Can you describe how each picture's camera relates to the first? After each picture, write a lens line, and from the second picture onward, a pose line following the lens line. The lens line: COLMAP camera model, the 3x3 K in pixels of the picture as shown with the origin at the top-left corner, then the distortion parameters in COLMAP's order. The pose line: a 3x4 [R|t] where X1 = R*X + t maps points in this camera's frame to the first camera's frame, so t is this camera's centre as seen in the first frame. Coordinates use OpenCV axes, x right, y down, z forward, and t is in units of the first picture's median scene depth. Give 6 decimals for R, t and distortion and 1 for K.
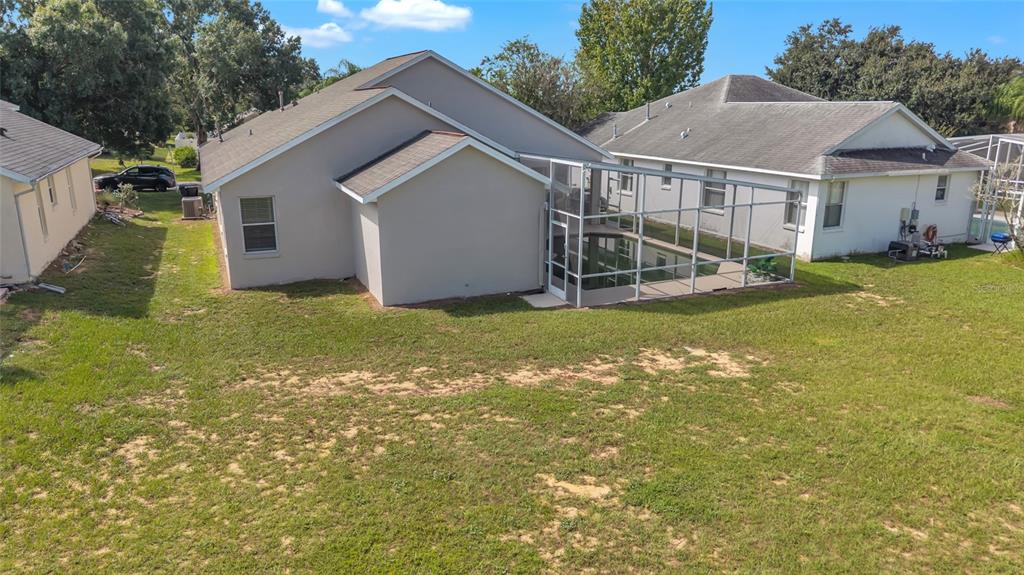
lens RADIAL K [[694.5, 0, 509.7], [0, 694.5, 286.1], [0, 0, 1]] dist [0.012084, -0.010159]
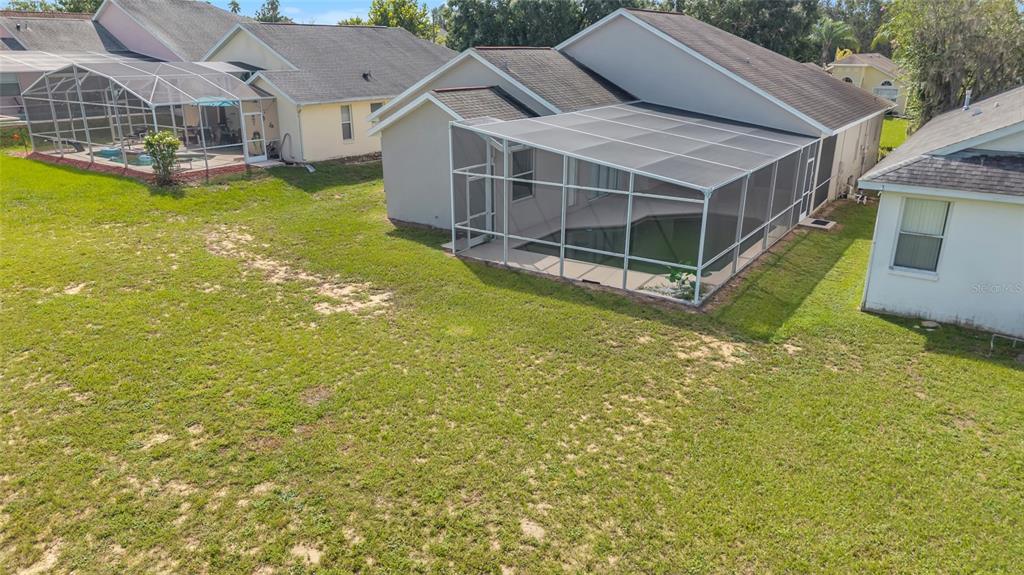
lens RADIAL K [[694.5, 0, 508.8], [0, 694.5, 290.1], [0, 0, 1]] dist [0.012084, -0.010159]
pose [[0.523496, 0.280767, -0.804439, 1.311864], [-0.217666, 0.956887, 0.192327, -0.181554], [0.823756, 0.074416, 0.562040, 0.558392]]
